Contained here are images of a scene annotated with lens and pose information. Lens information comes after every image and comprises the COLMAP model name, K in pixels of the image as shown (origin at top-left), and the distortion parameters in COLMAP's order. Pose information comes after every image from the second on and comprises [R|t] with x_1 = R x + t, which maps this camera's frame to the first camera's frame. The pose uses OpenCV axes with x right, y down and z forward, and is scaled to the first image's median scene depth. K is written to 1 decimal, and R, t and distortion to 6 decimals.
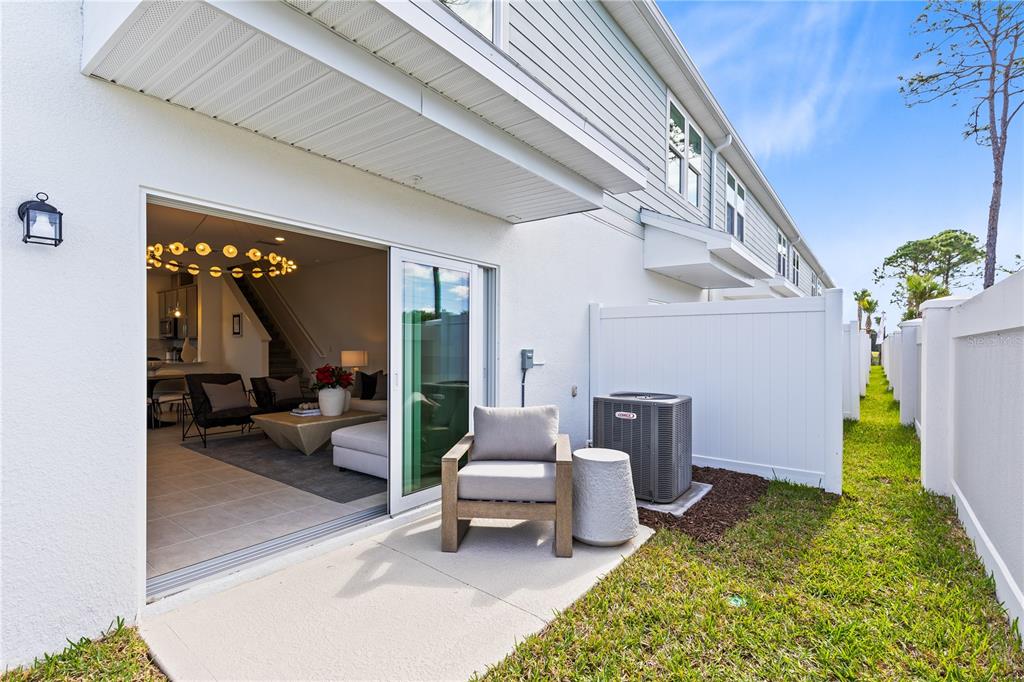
lens RADIAL K [[481.9, 0, 512.0], [0, 481.9, 341.0], [0, 0, 1]] dist [-0.021615, -0.000212]
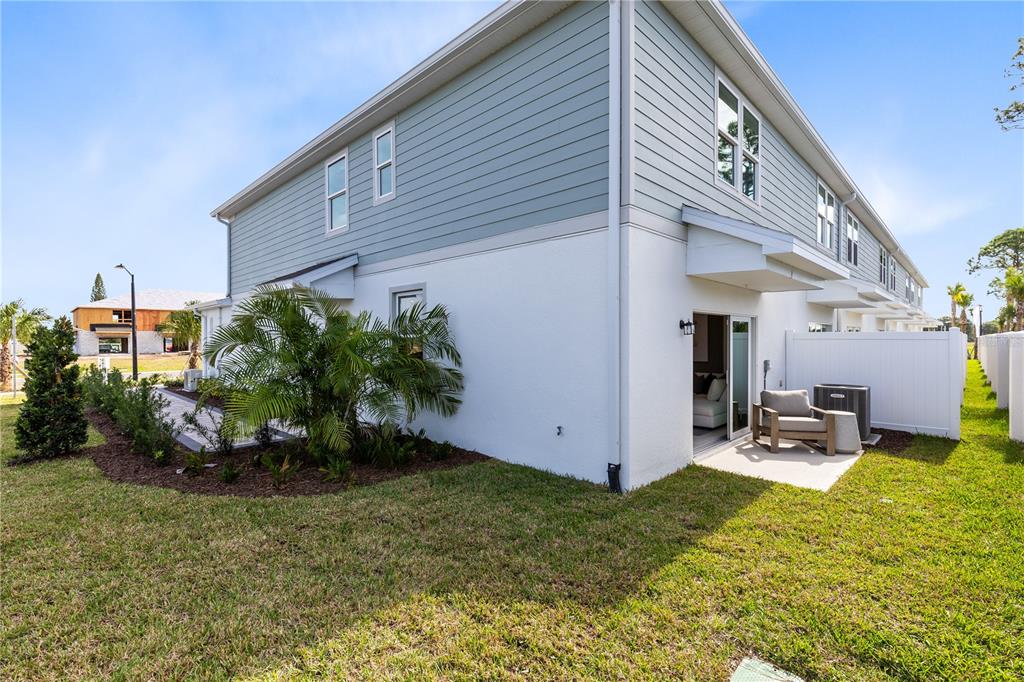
lens RADIAL K [[465.8, 0, 481.5], [0, 465.8, 338.0], [0, 0, 1]] dist [-0.051698, 0.007726]
pose [[0.983505, -0.008817, -0.180664, -0.287969], [0.010346, 0.999918, 0.007518, -0.036194], [0.180583, -0.009263, 0.983516, -0.356135]]
